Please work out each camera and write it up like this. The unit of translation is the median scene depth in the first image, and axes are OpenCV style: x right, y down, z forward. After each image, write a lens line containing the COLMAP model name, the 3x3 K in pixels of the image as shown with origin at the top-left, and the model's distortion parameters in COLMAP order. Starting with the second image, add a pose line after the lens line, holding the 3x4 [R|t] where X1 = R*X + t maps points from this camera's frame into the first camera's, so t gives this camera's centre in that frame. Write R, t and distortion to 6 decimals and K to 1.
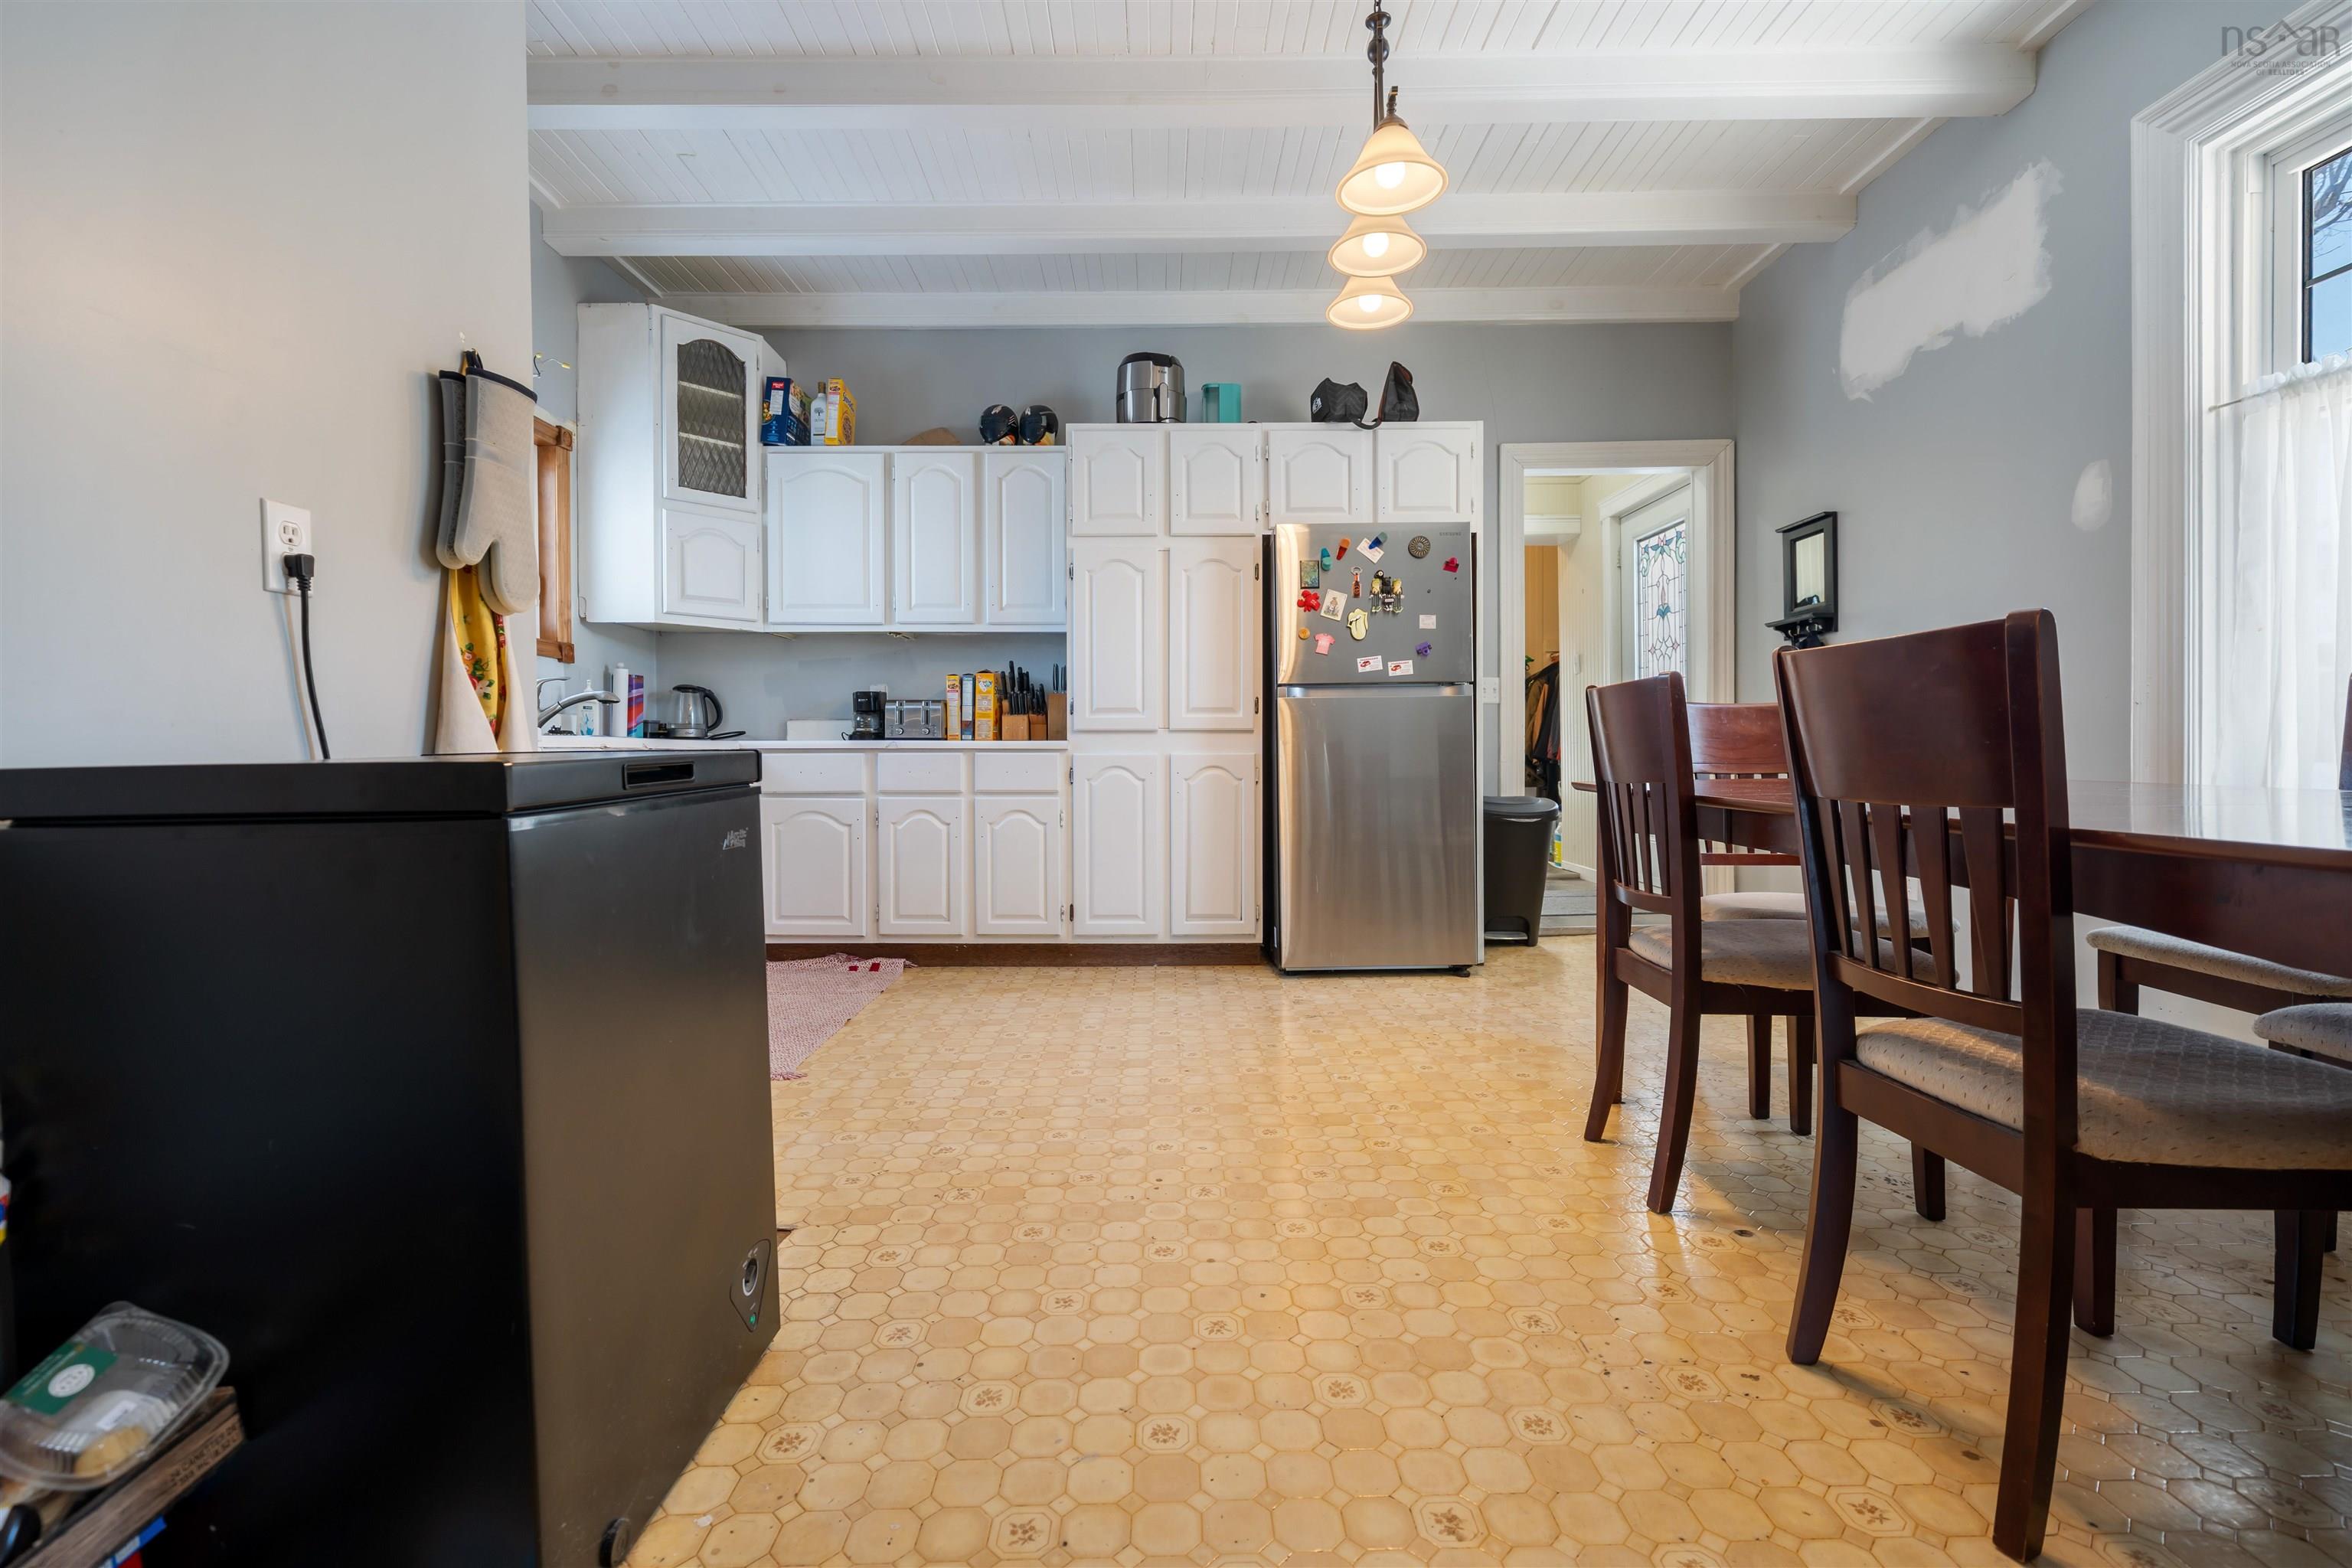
lens RADIAL K [[1024.5, 0, 1178.9], [0, 1024.5, 767.9], [0, 0, 1]] dist [-0.001049, 0.000169]
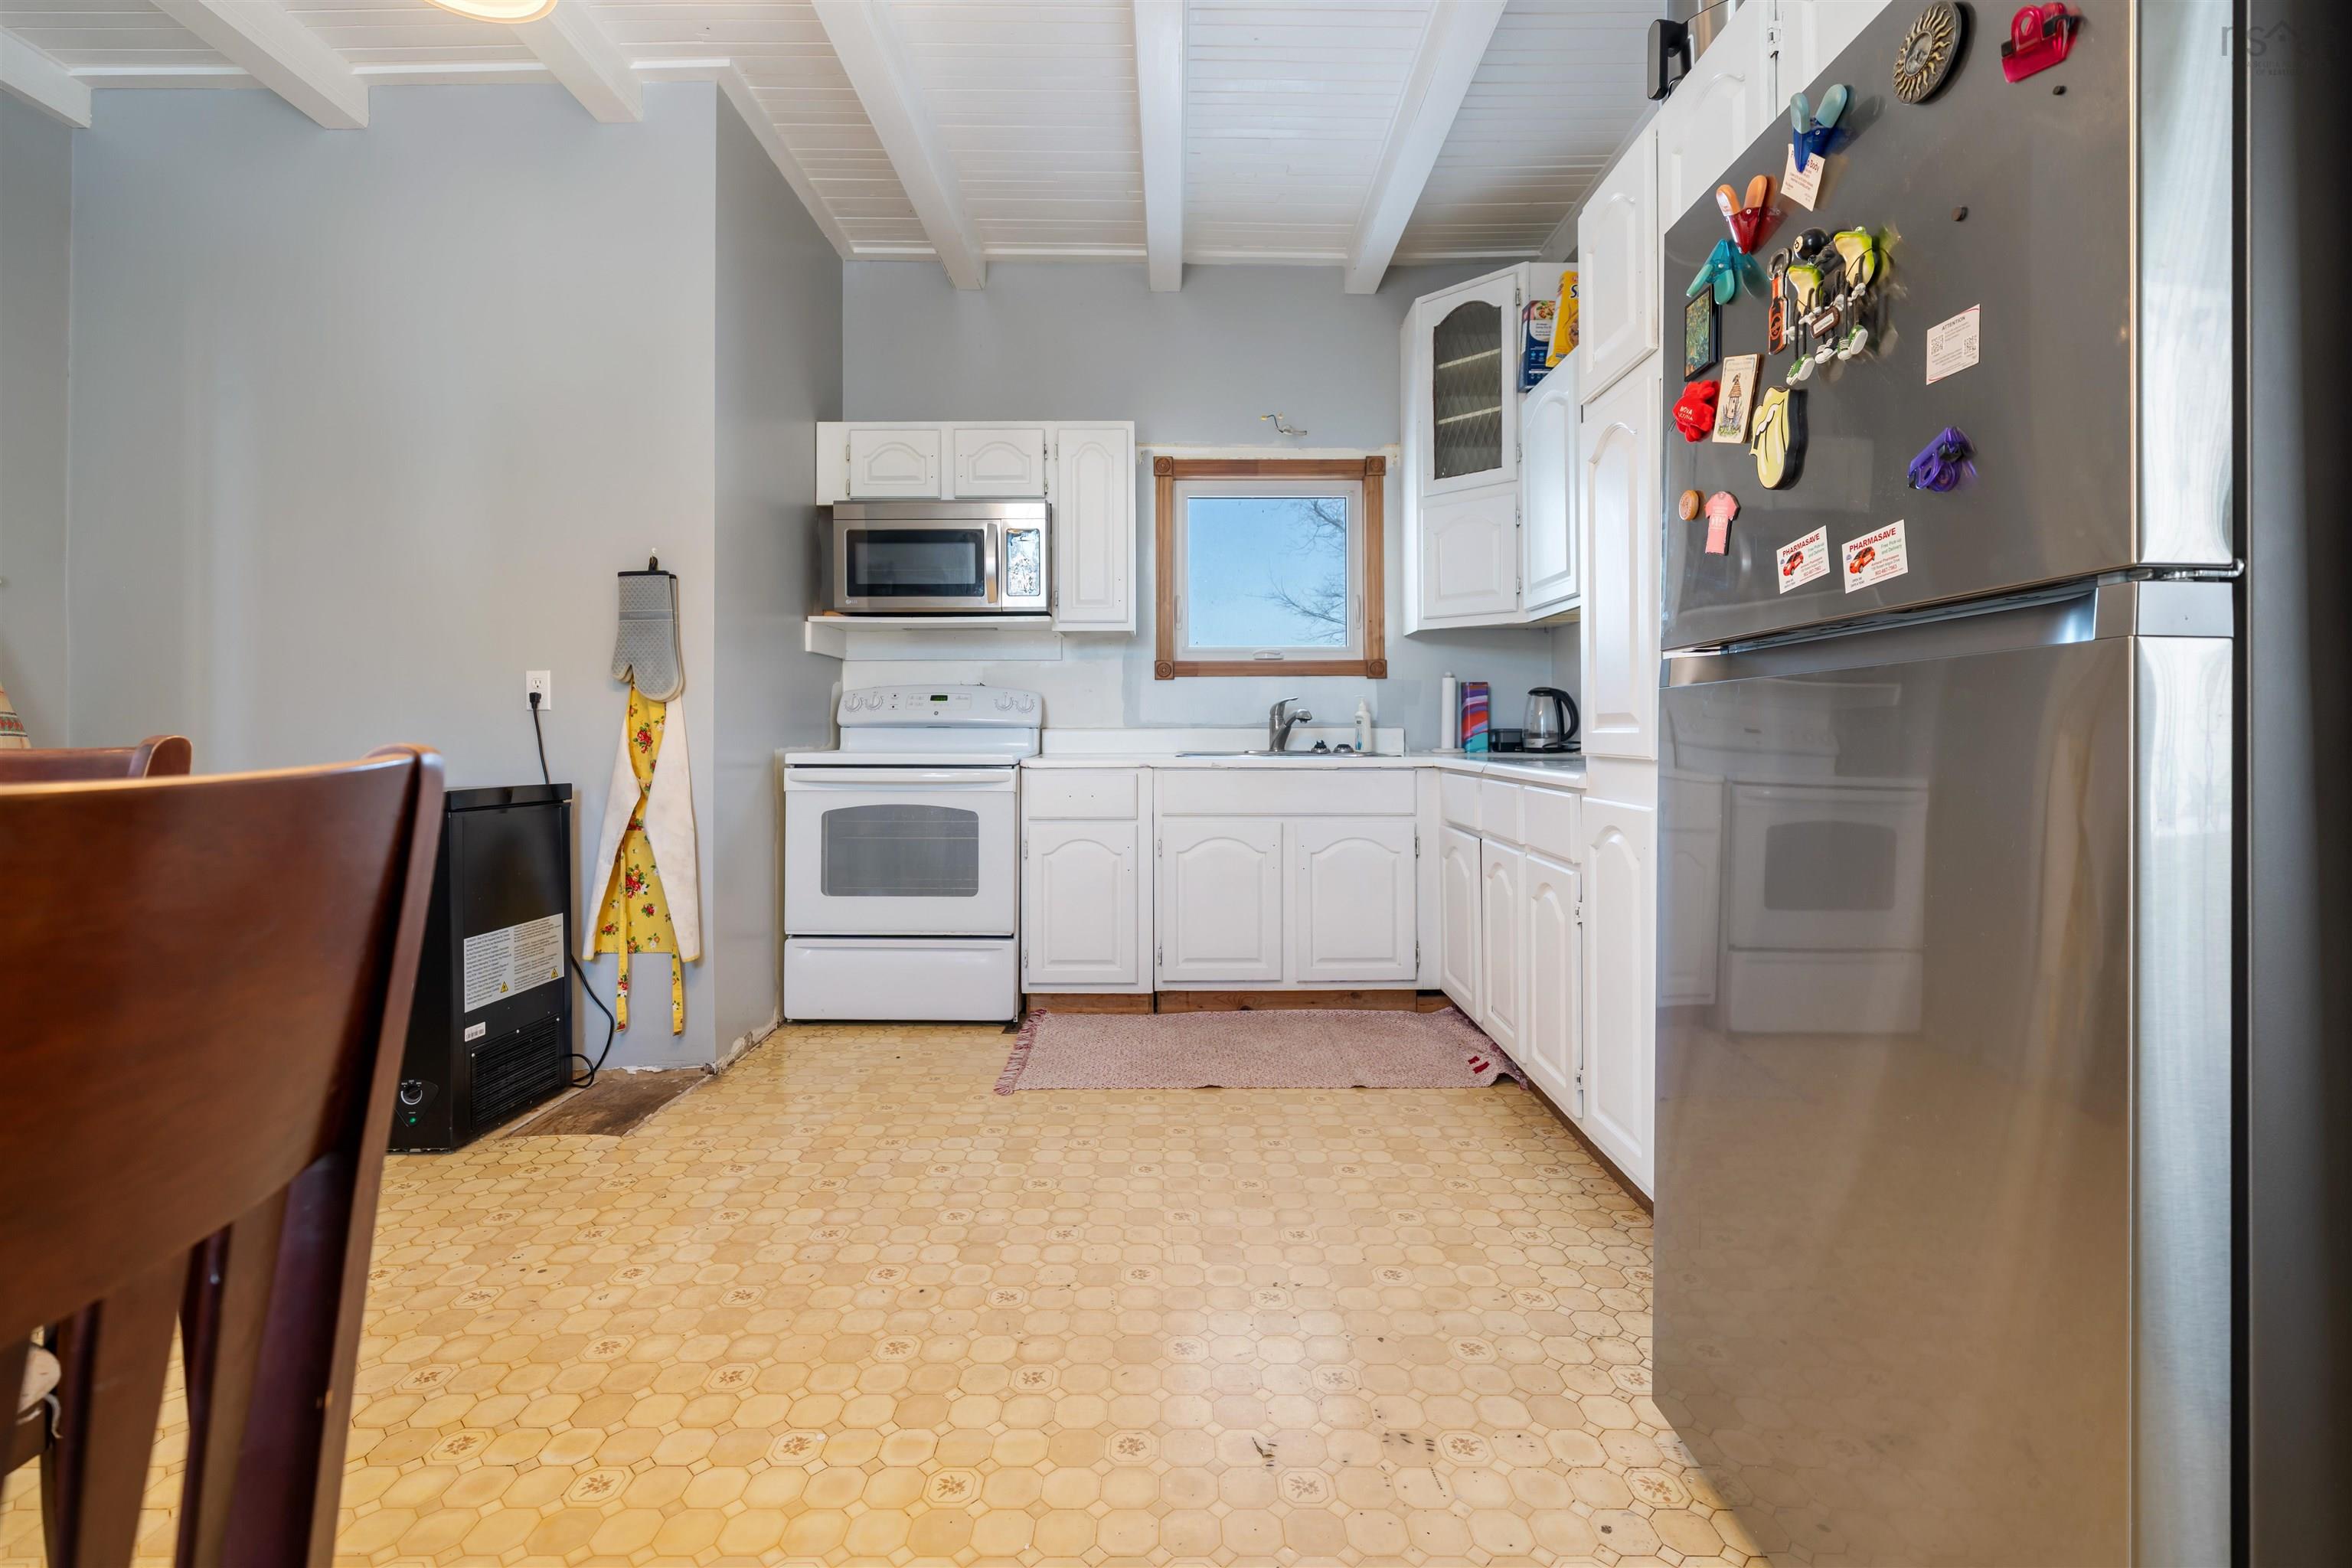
lens RADIAL K [[1048.1, 0, 1179.7], [0, 1048.1, 720.0], [0, 0, 1]] dist [0.000535, -0.000105]
pose [[-0.002334, -0.006950, -0.999973, 0.465729], [-0.011609, 0.999909, -0.006922, -0.049264], [0.999930, 0.011593, -0.002414, 0.783774]]
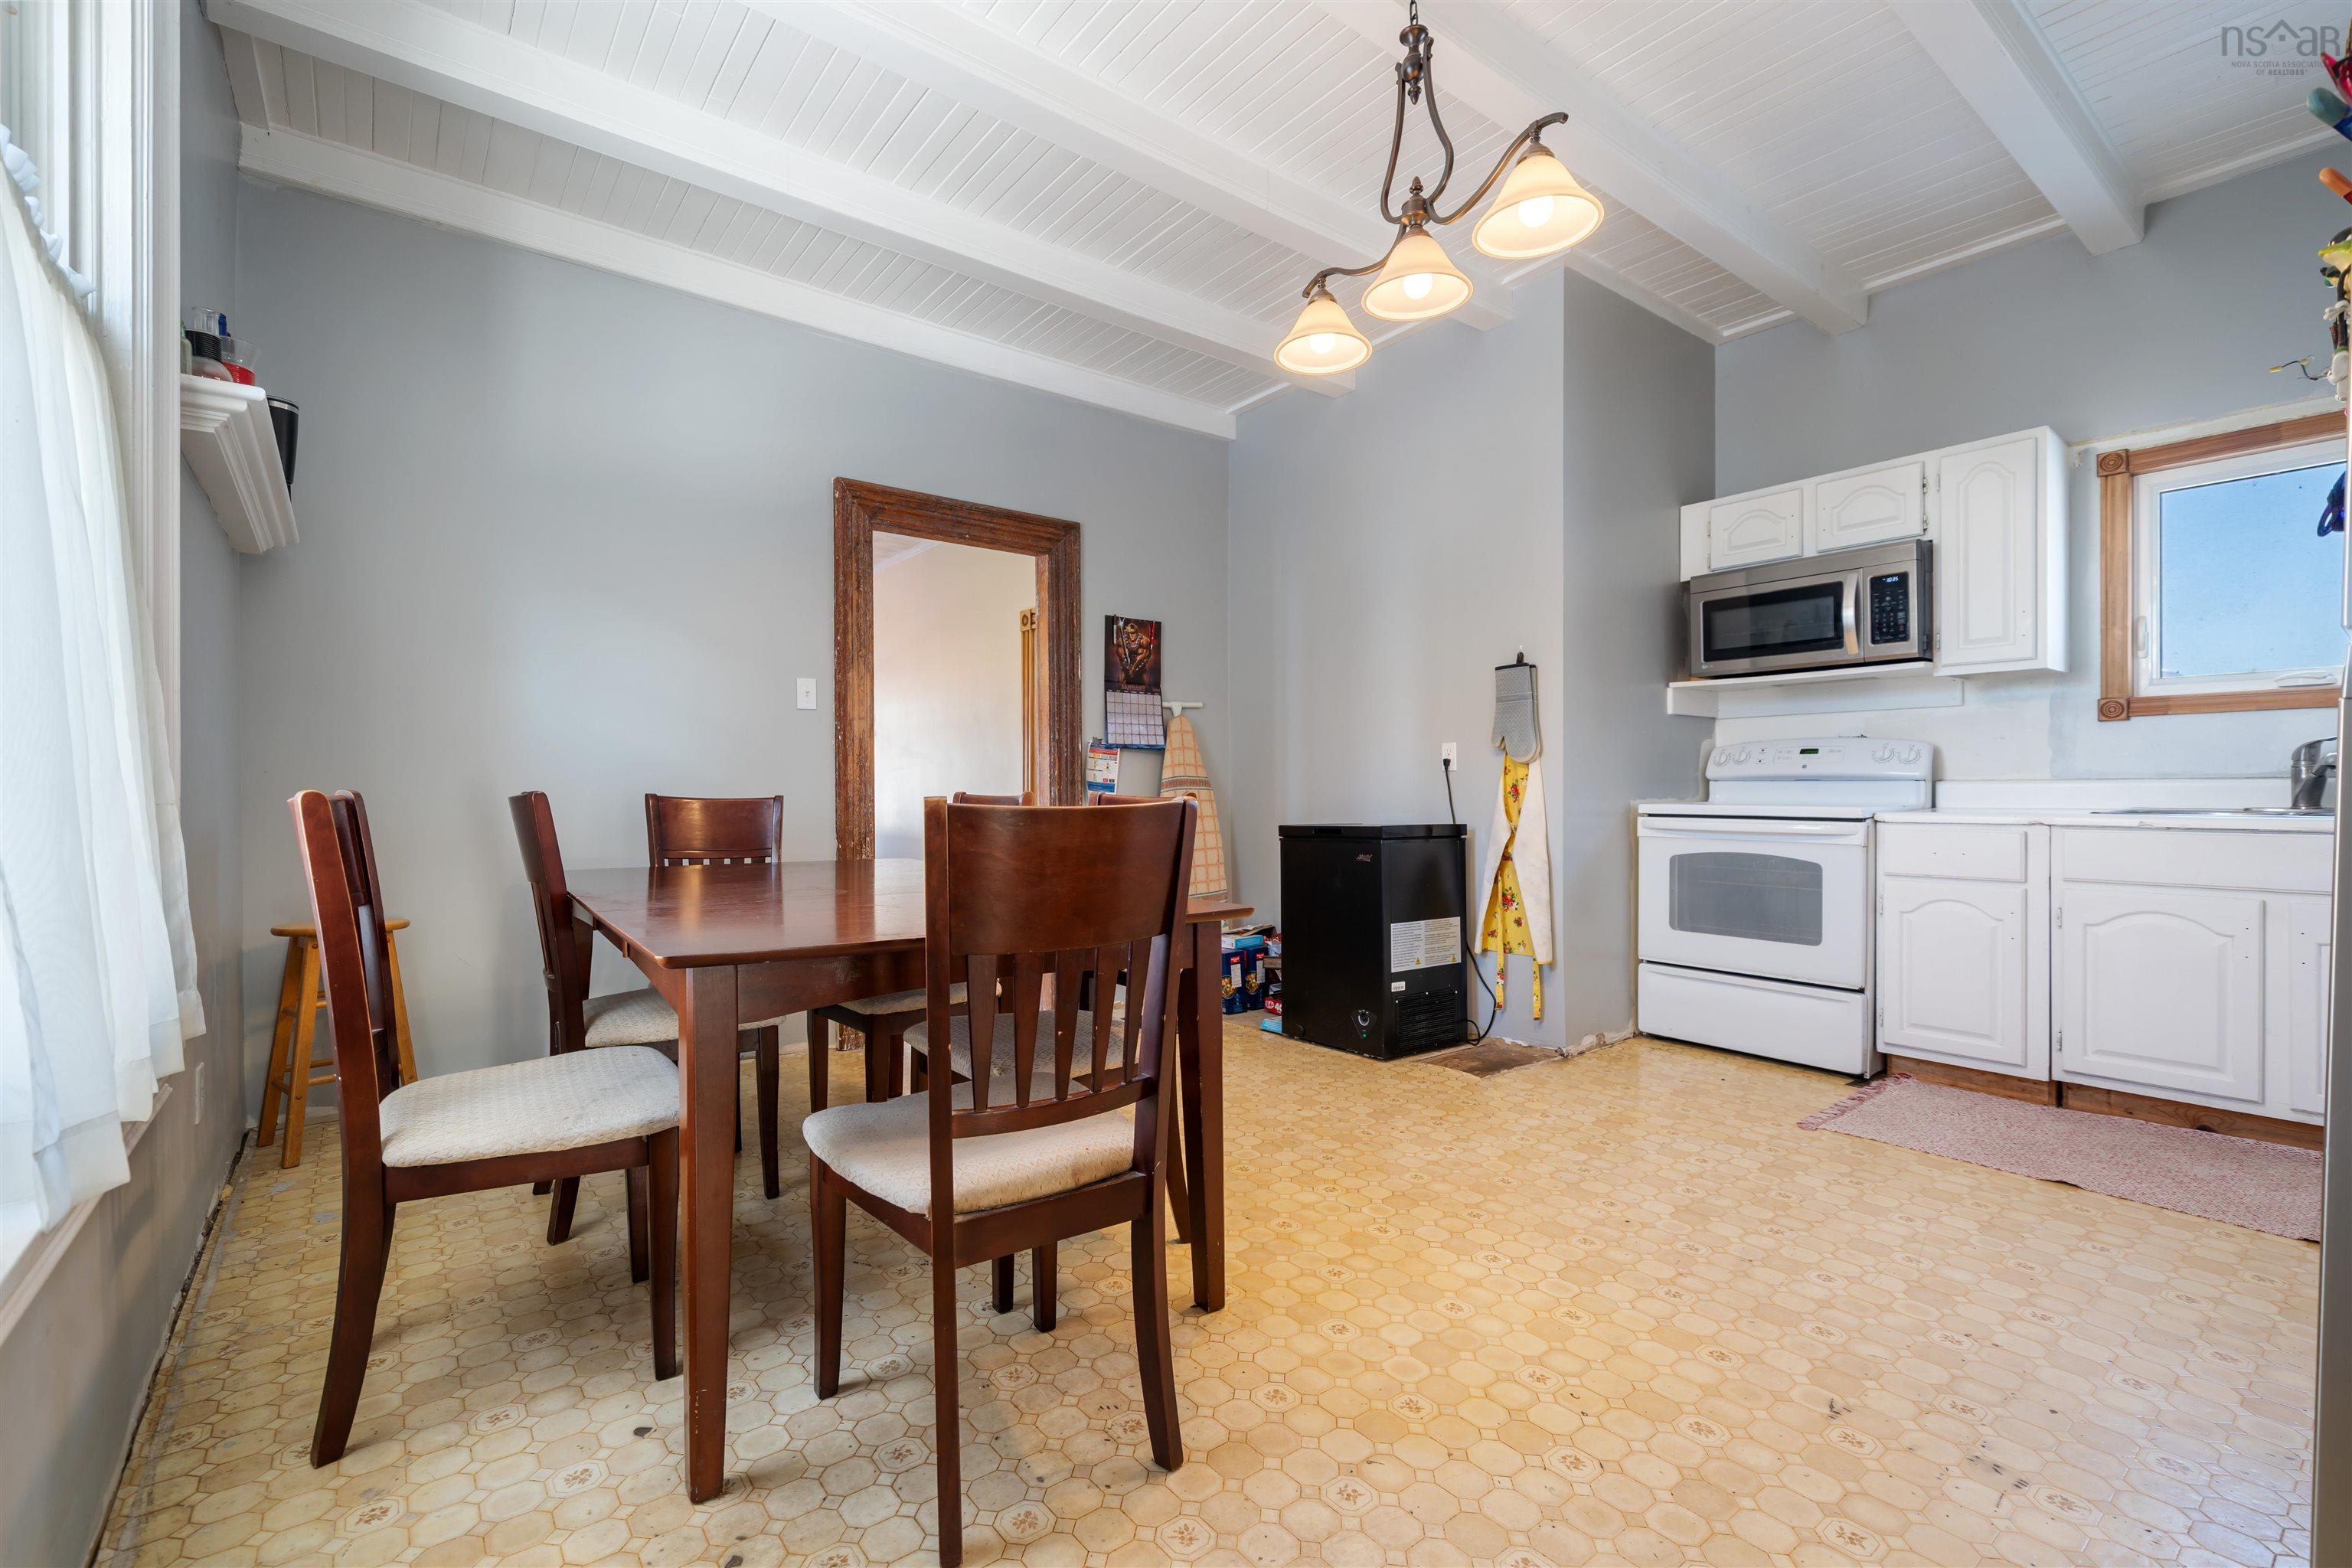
lens RADIAL K [[1030.0, 0, 1169.8], [0, 1030.0, 756.4], [0, 0, 1]] dist [-0.000538, -0.000229]
pose [[-0.798786, -0.008611, -0.601553, 0.563536], [0.001871, 0.999857, -0.016798, -0.054308], [0.601612, -0.014544, -0.798656, 0.985185]]
